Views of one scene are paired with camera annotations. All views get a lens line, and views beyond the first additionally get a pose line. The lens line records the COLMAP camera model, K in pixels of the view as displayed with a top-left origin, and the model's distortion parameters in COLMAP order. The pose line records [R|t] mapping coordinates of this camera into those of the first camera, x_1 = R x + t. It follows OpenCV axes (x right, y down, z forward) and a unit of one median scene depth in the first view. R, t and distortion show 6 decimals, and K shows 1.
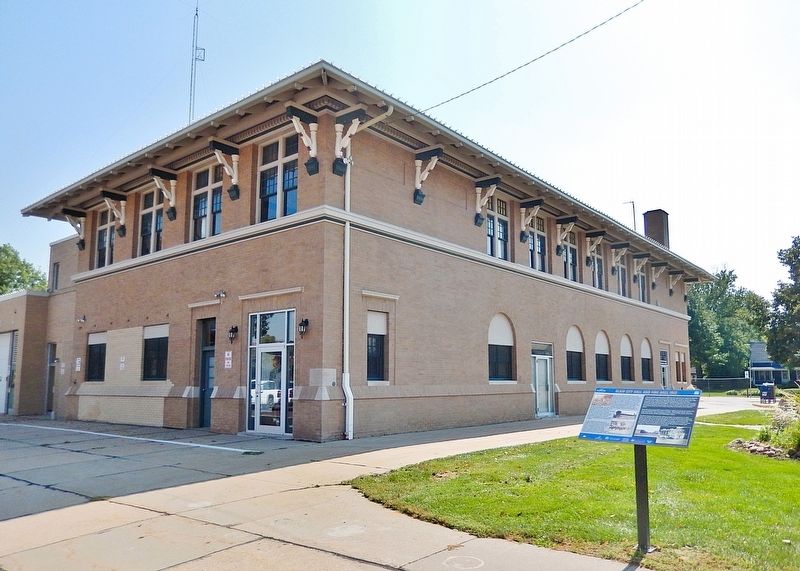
lens RADIAL K [[608.0, 0, 400.0], [0, 608.0, 285.5], [0, 0, 1]] dist [0.000596, -0.000038]
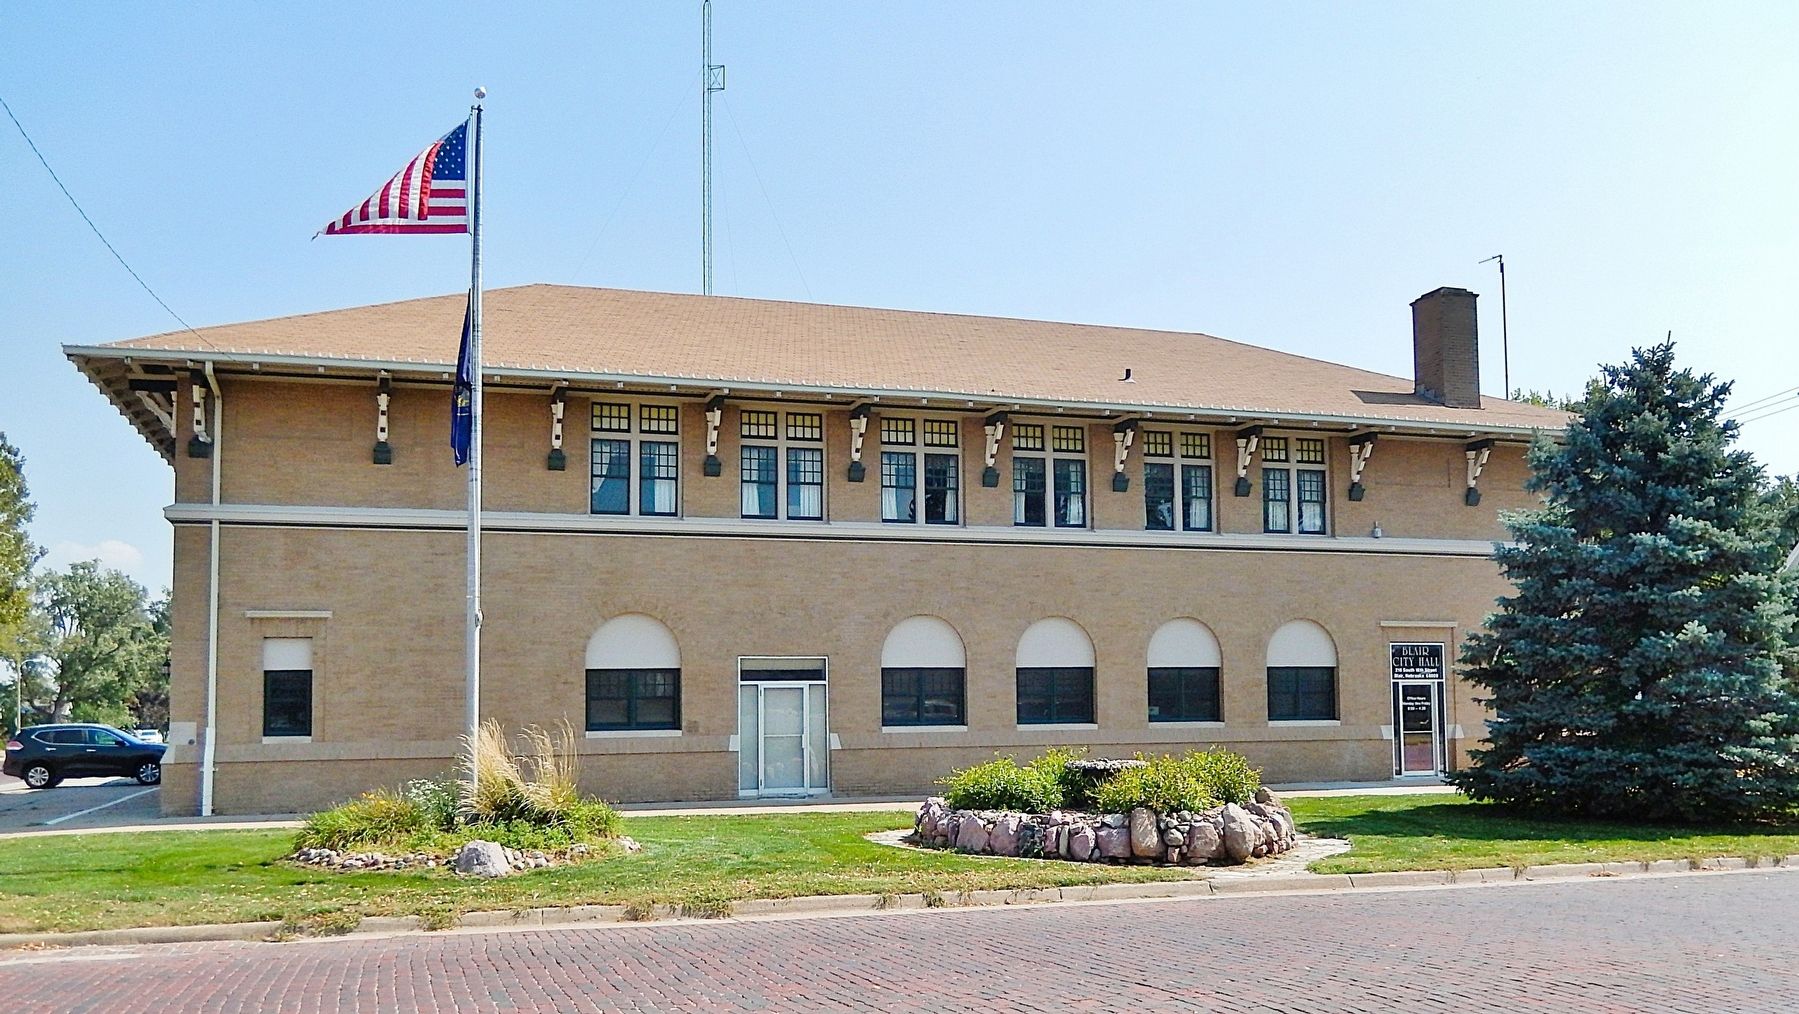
lens RADIAL K [[1597.1, 0, 899.5], [0, 1597.1, 507.0], [0, 0, 1]] dist [0.000488, -0.000839]
pose [[0.850354, -0.087560, -0.518875, 1.456356], [0.097782, 0.995178, -0.007687, -0.022777], [0.517046, -0.044200, 0.854815, -0.190794]]
